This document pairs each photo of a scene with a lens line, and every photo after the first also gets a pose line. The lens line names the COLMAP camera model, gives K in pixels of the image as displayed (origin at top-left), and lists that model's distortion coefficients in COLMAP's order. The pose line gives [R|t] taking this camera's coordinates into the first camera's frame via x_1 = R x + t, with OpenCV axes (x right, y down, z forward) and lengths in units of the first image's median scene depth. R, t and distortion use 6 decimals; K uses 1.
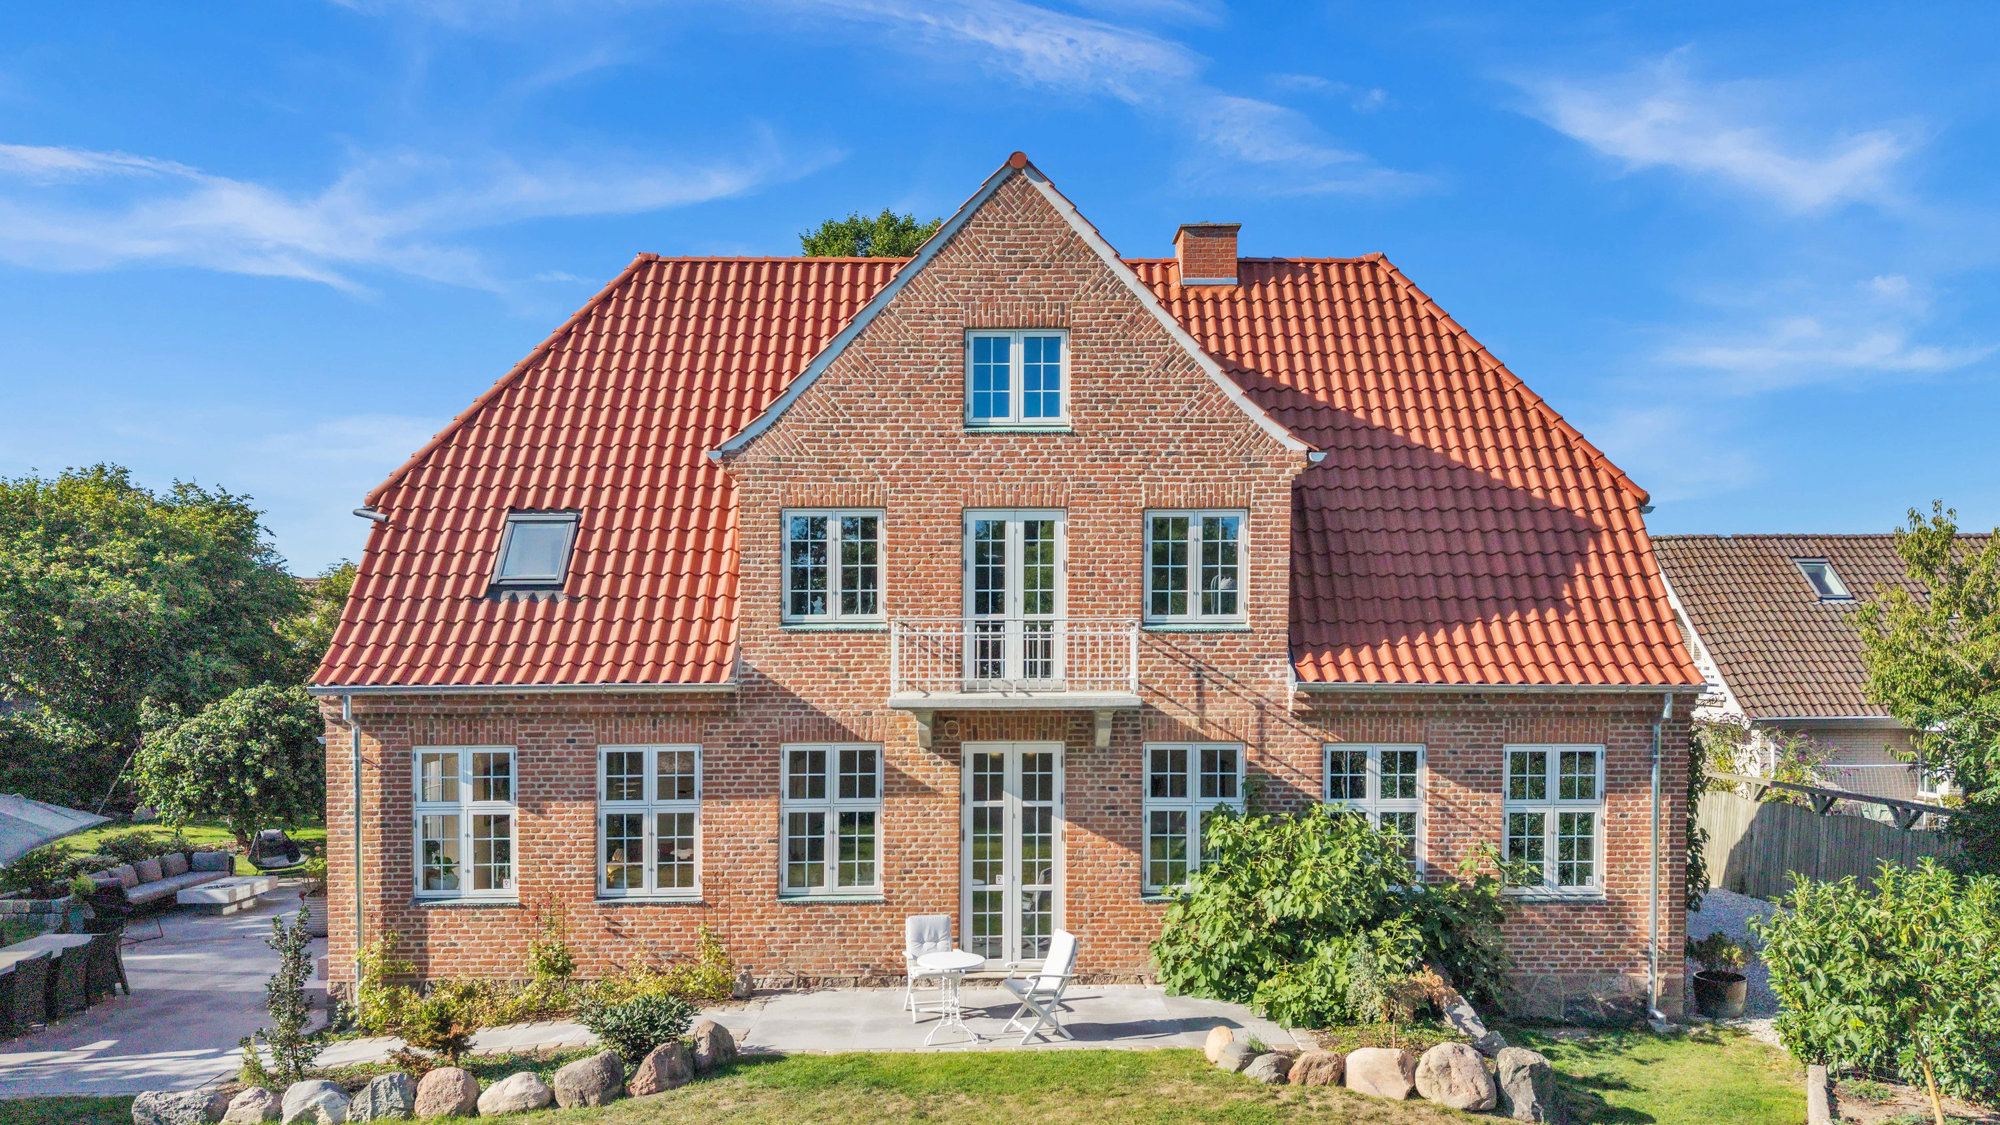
lens RADIAL K [[1375.1, 0, 985.9], [0, 1375.1, 565.2], [0, 0, 1]] dist [0.067731, -0.001131]
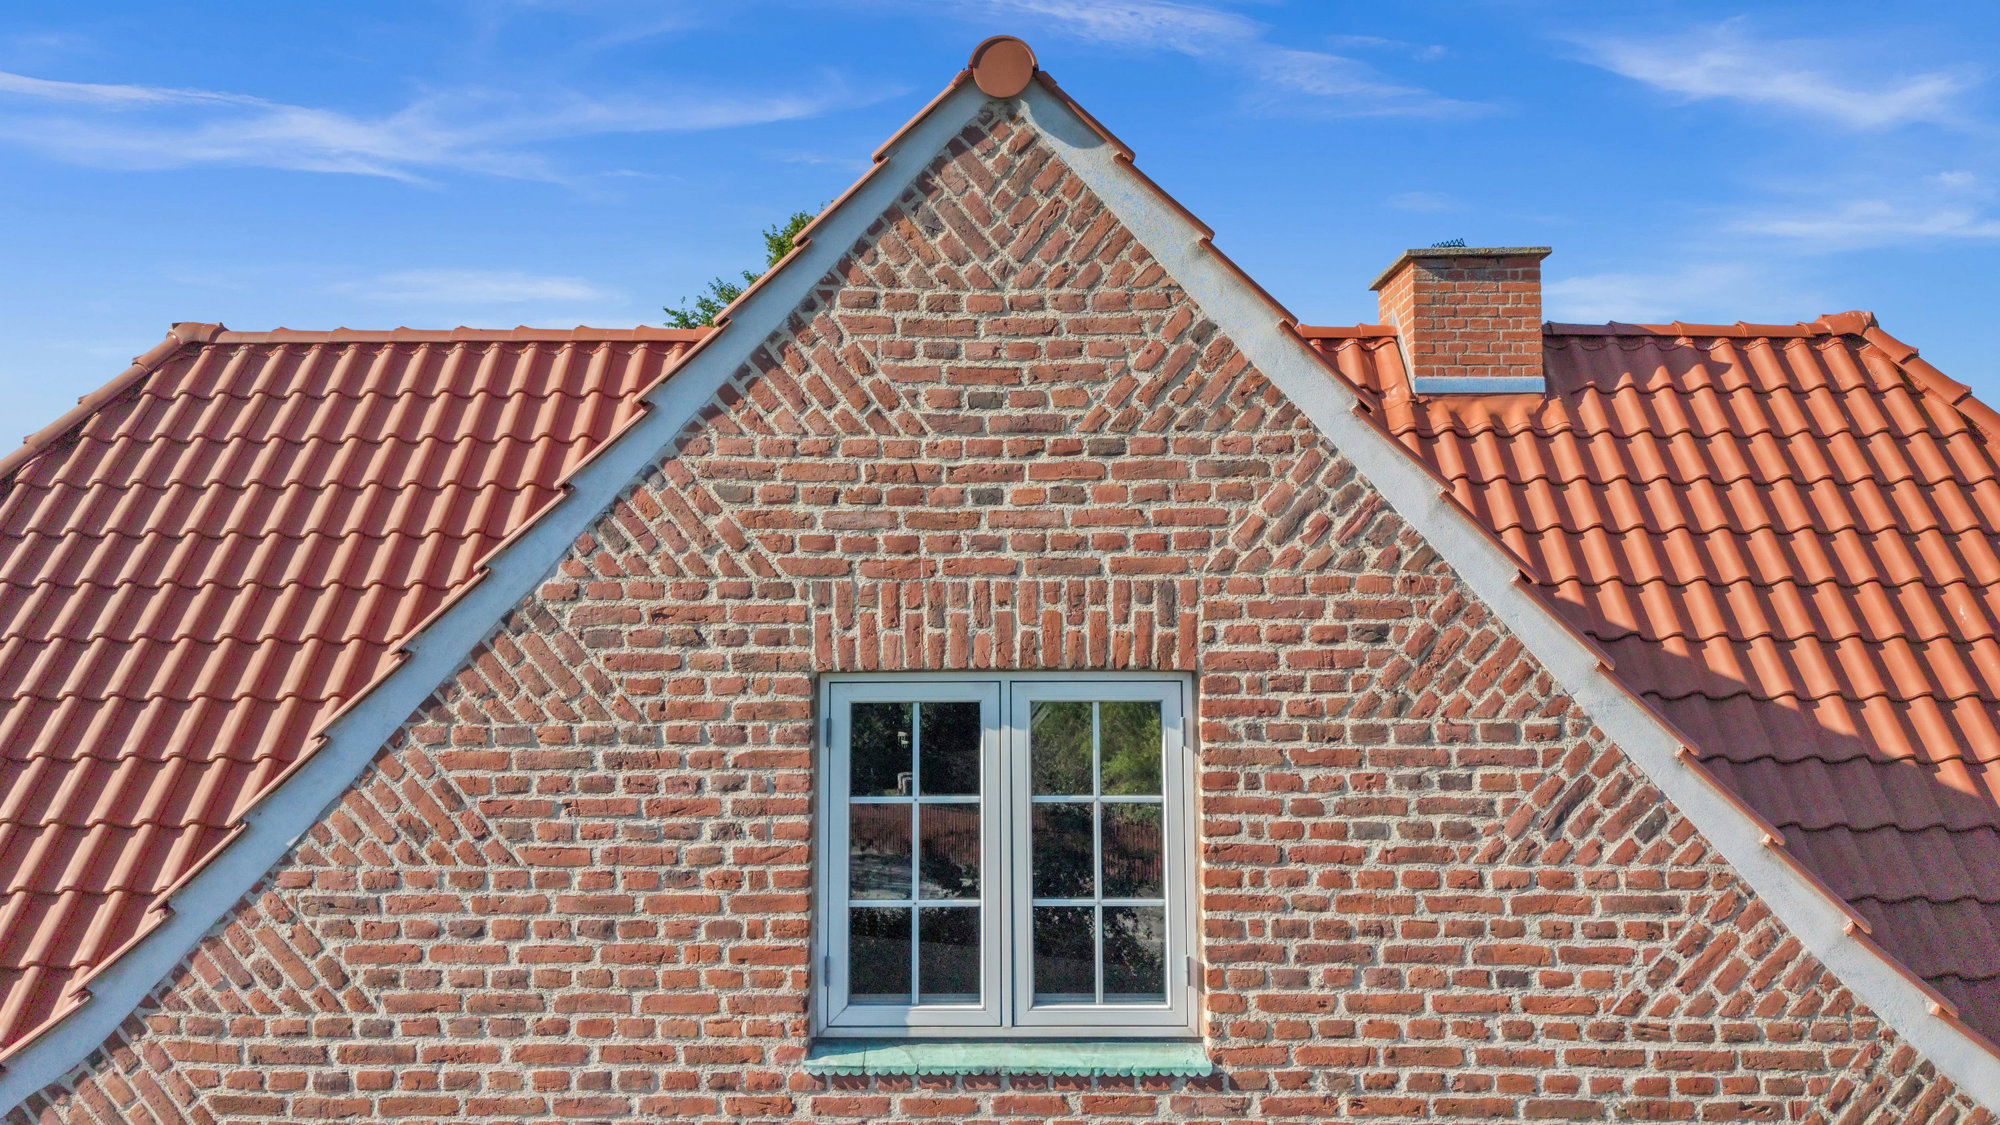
lens RADIAL K [[1452.3, 0, 1000.0], [0, 1452.3, 562.5], [0, 0, 1]] dist [0.000587, -0.005359]
pose [[0.999929, -0.008617, -0.008231, 0.024254], [0.008605, 0.999962, -0.001498, -0.193843], [0.008244, 0.001427, 0.999965, 0.709838]]
